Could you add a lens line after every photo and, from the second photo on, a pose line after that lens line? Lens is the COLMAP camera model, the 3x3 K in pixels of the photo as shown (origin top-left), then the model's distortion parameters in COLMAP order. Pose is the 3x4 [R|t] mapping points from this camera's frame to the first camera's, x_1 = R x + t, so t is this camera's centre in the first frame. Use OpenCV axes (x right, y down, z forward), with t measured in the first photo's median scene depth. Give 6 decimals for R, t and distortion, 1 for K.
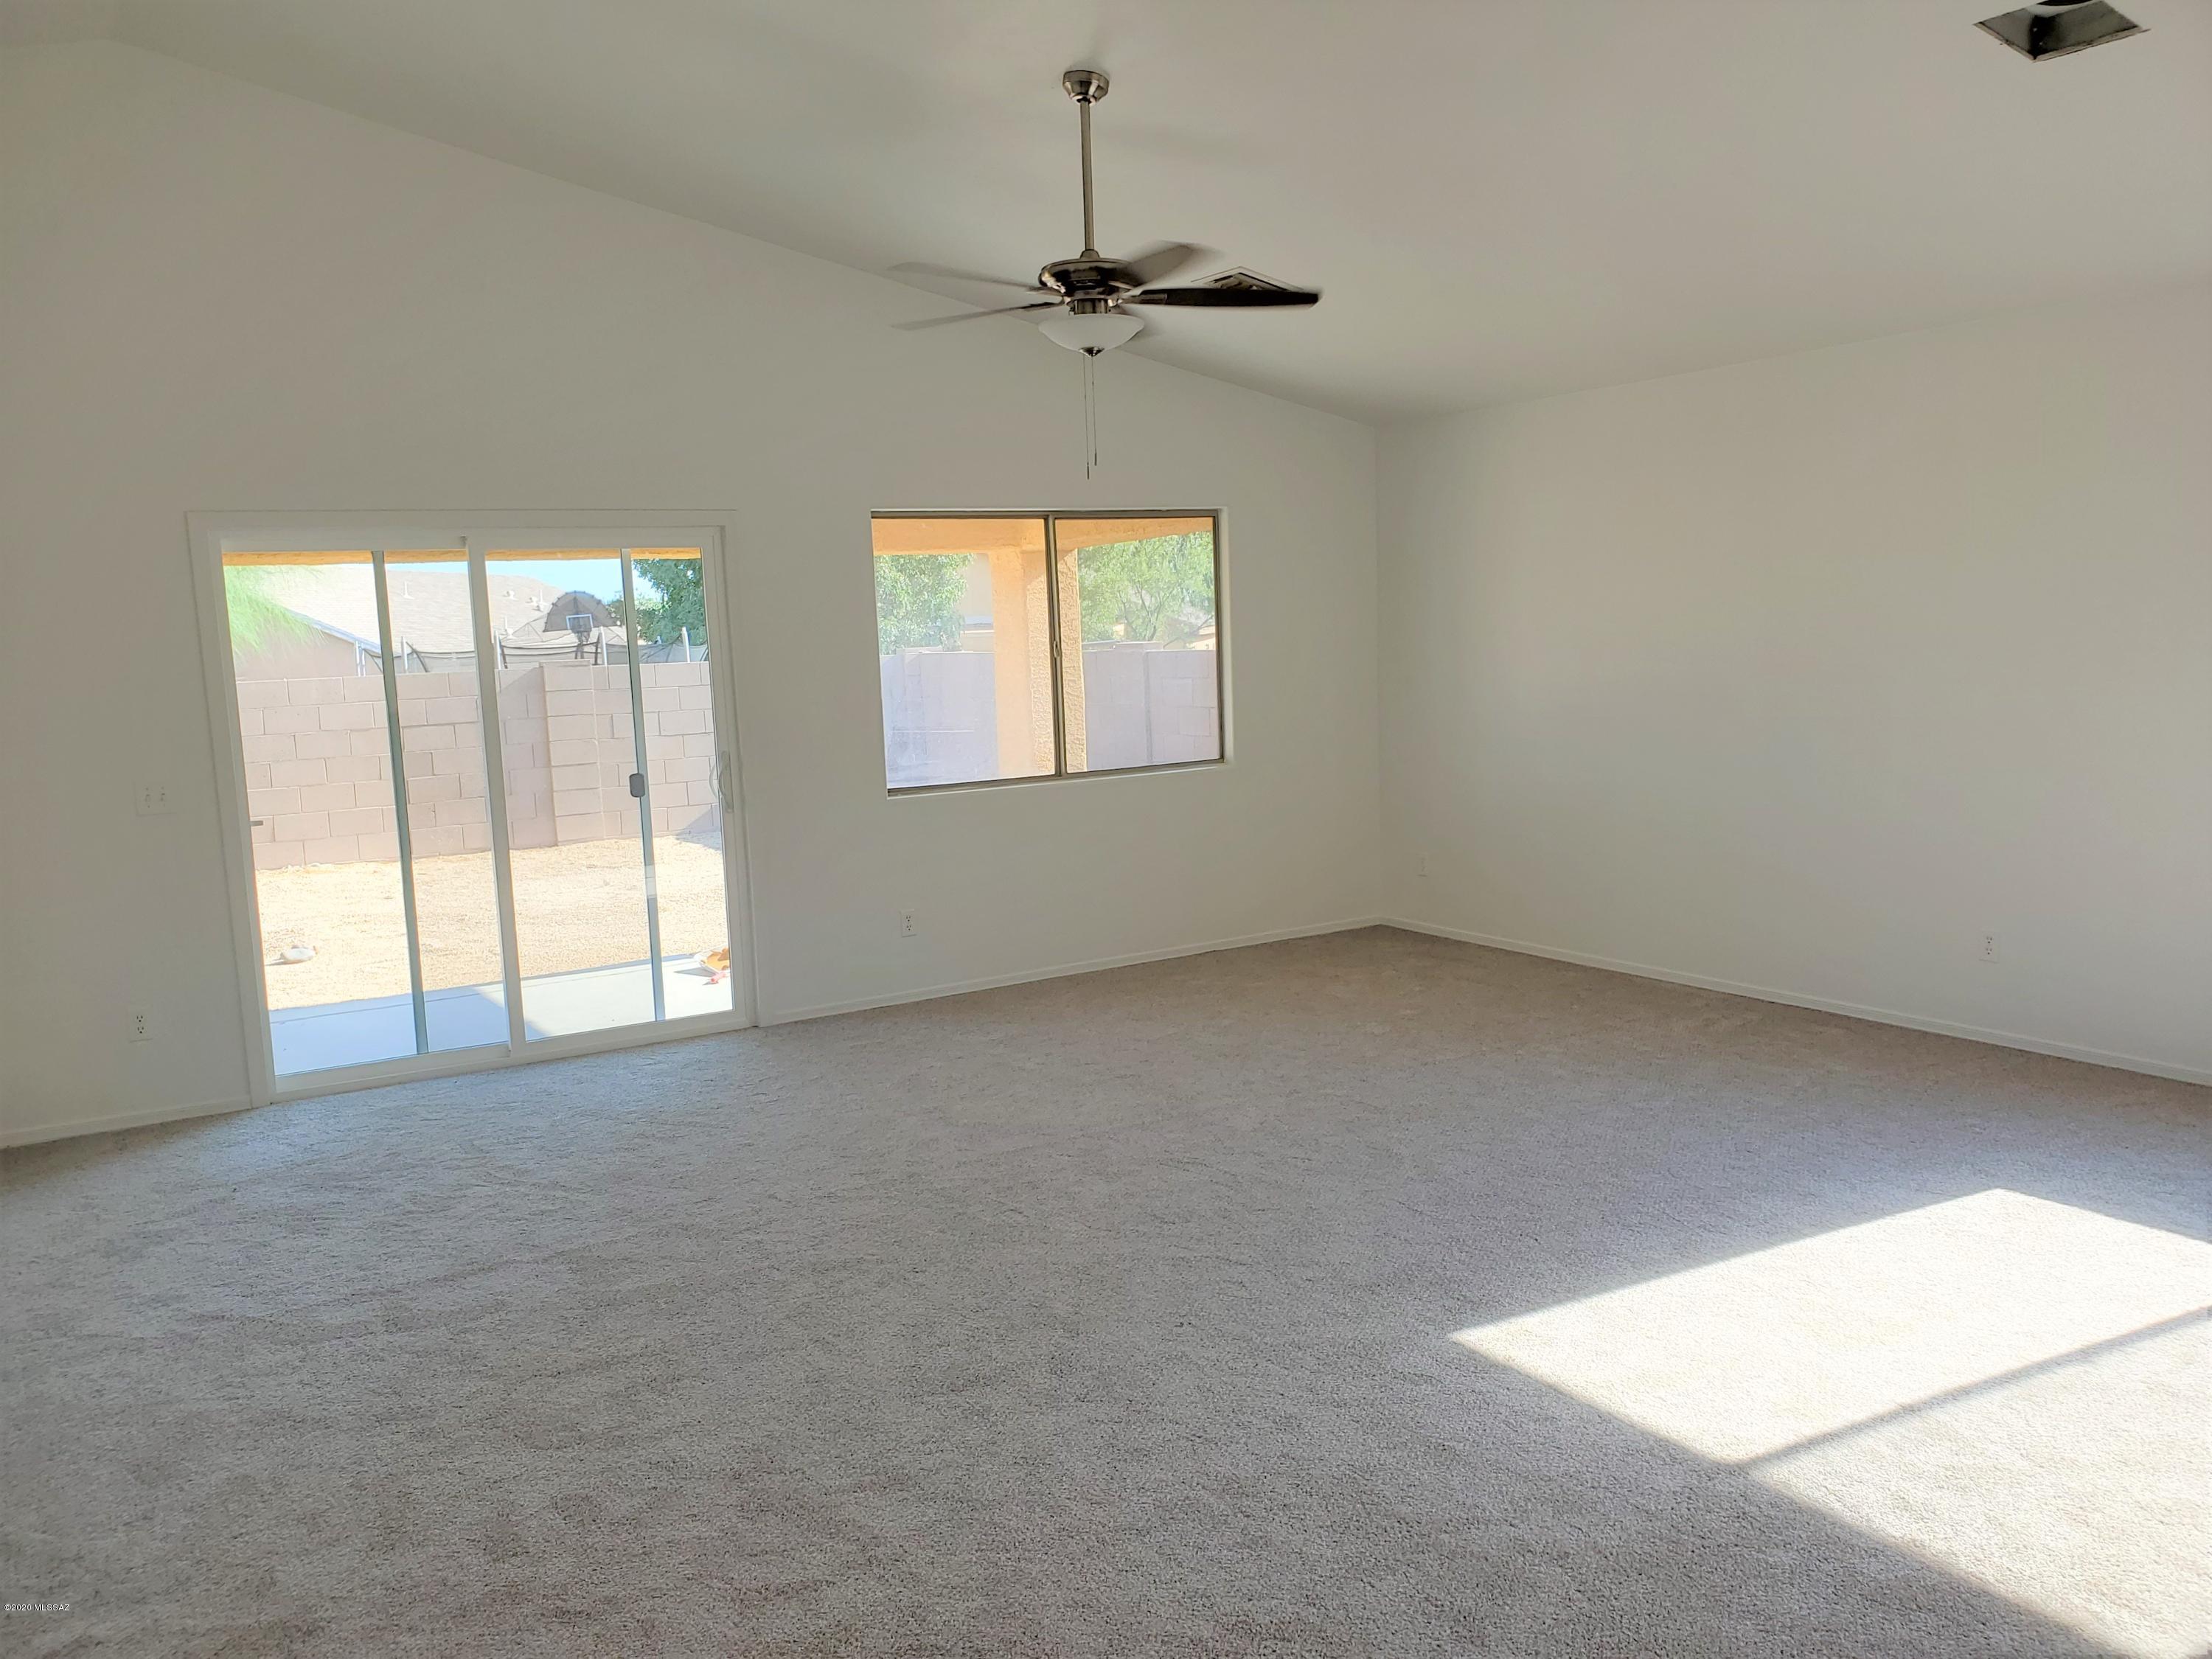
lens RADIAL K [[1692.5, 0, 1096.3], [0, 1692.5, 840.5], [0, 0, 1]] dist [0.111504, -0.195610]
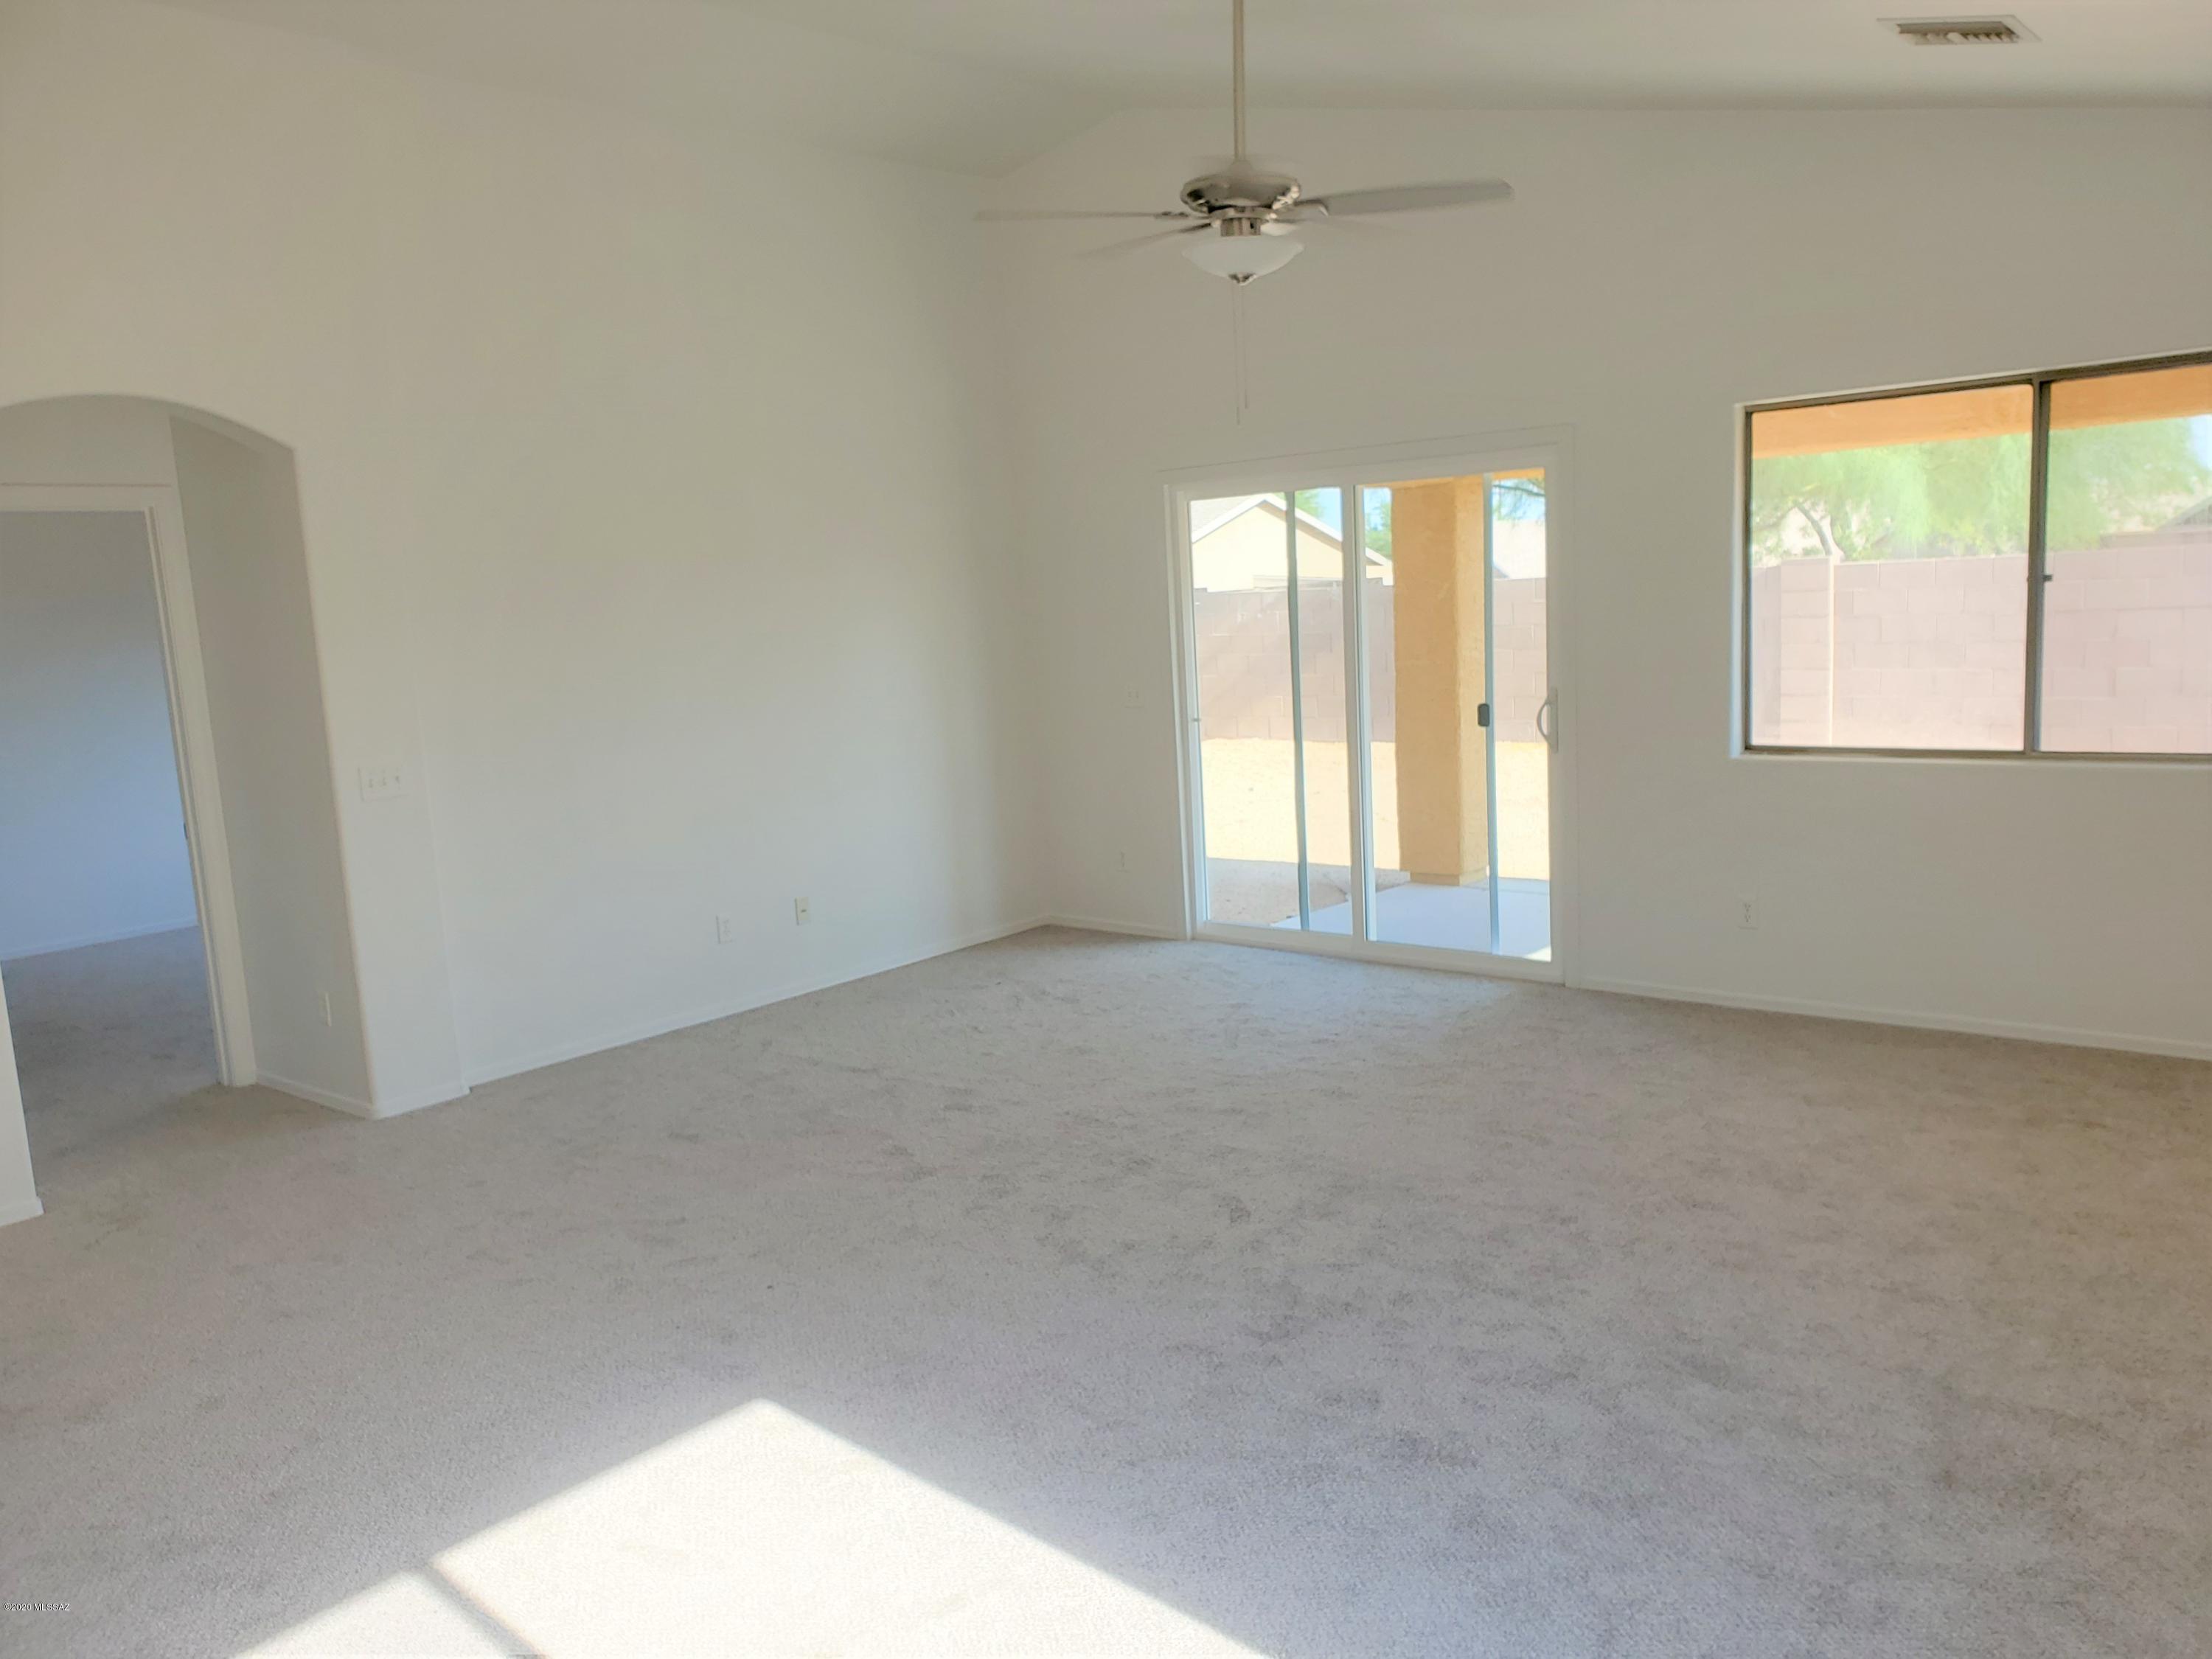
lens RADIAL K [[1692.5, 0, 1096.3], [0, 1692.5, 840.5], [0, 0, 1]] dist [0.111504, -0.195610]
pose [[0.331044, 0.163773, -0.929294, 0.679190], [-0.074293, 0.986290, 0.147352, -0.103945], [0.940686, 0.020260, 0.338673, 0.526158]]
